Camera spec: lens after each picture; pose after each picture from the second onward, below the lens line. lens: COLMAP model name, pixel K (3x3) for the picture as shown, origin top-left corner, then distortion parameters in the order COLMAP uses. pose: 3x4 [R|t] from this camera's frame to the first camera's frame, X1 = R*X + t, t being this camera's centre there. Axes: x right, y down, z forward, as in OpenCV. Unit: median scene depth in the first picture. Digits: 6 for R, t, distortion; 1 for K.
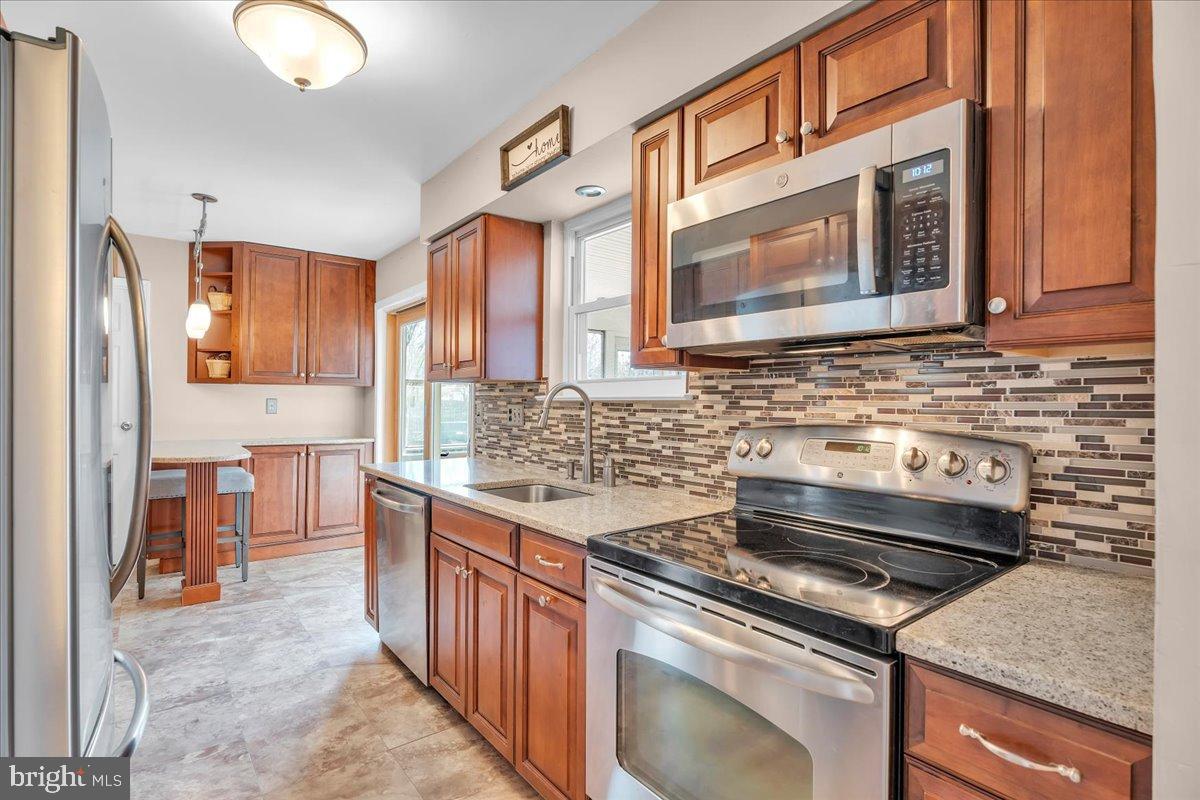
lens RADIAL K [[572.7, 0, 596.6], [0, 572.7, 396.4], [0, 0, 1]] dist [-0.005152, -0.000494]
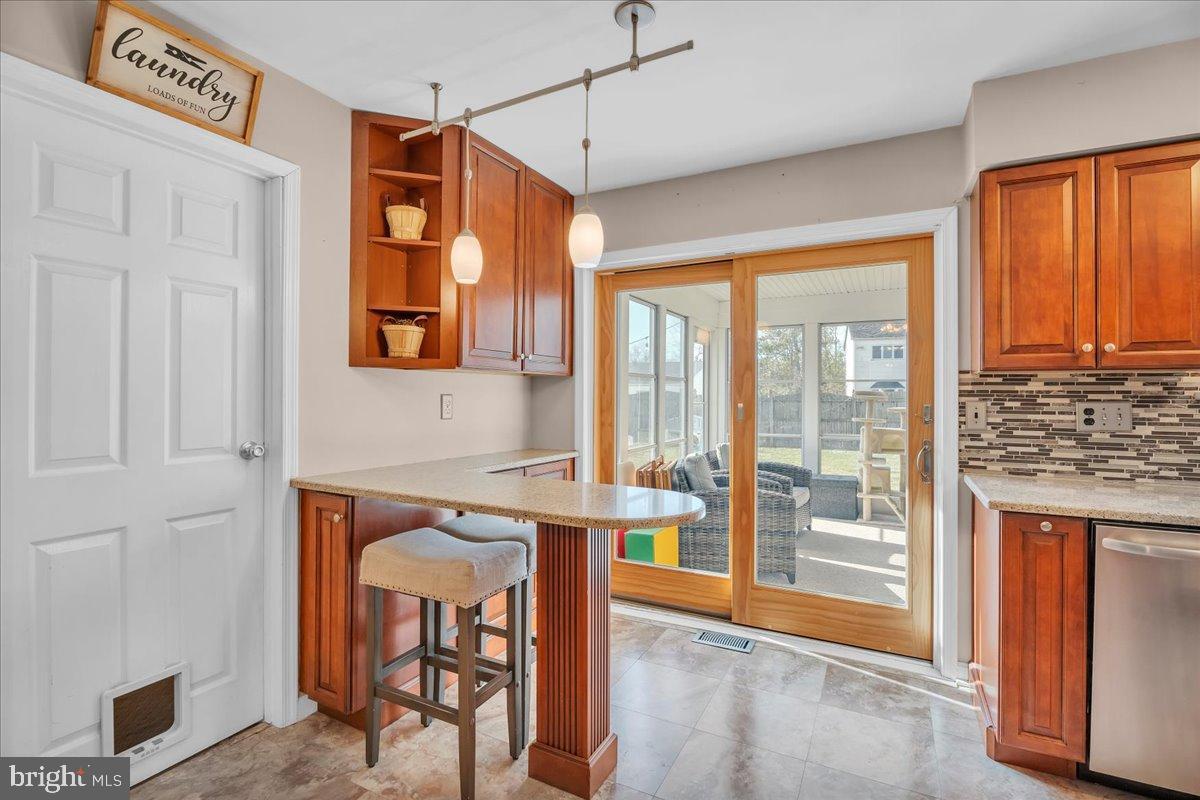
lens RADIAL K [[544.7, 0, 602.8], [0, 544.7, 392.2], [0, 0, 1]] dist [-0.013622, -0.000086]
pose [[0.912142, 0.002353, 0.409869, -1.305181], [-0.003324, 0.999993, 0.001658, 0.002253], [-0.409862, -0.002875, 0.912143, 0.792778]]
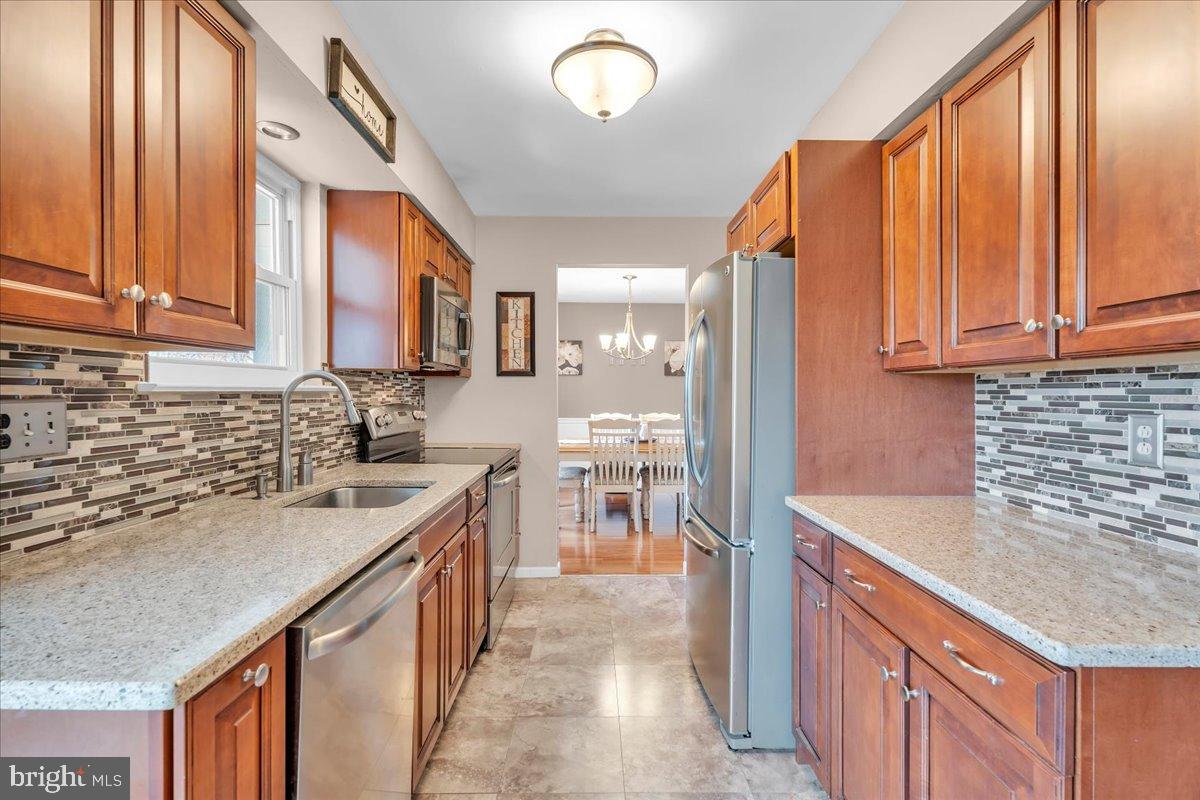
lens RADIAL K [[541.7, 0, 600.0], [0, 541.7, 400.0], [0, 0, 1]] dist [0.001452, 0.000269]
pose [[-0.790654, -0.015694, 0.612062, -0.843922], [-0.012037, 0.999877, 0.010089, 0.006136], [-0.612145, 0.000609, -0.790745, 1.331715]]
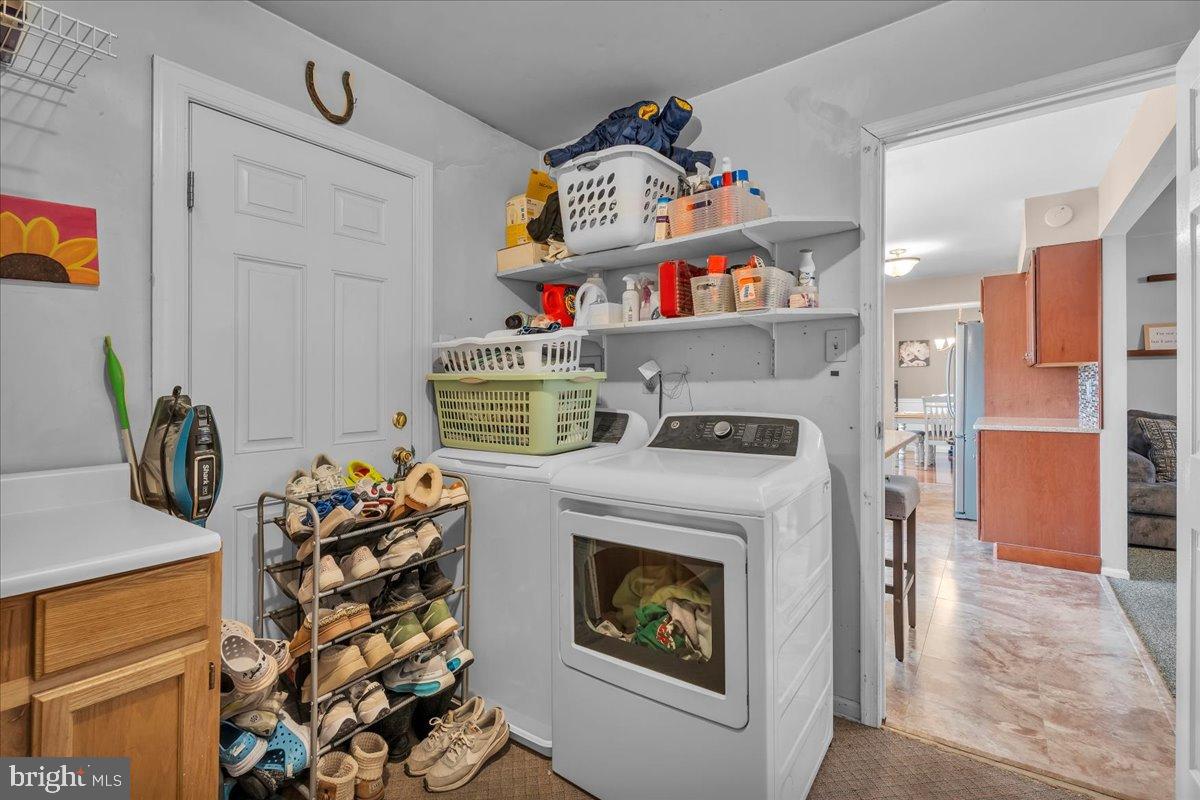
lens RADIAL K [[544.7, 0, 602.8], [0, 544.7, 392.2], [0, 0, 1]] dist [-0.013622, -0.000086]
pose [[-0.276975, -0.010417, 0.960821, -2.072130], [0.005879, 0.999904, 0.012536, 0.024016], [-0.960859, 0.009121, -0.276887, 2.398602]]
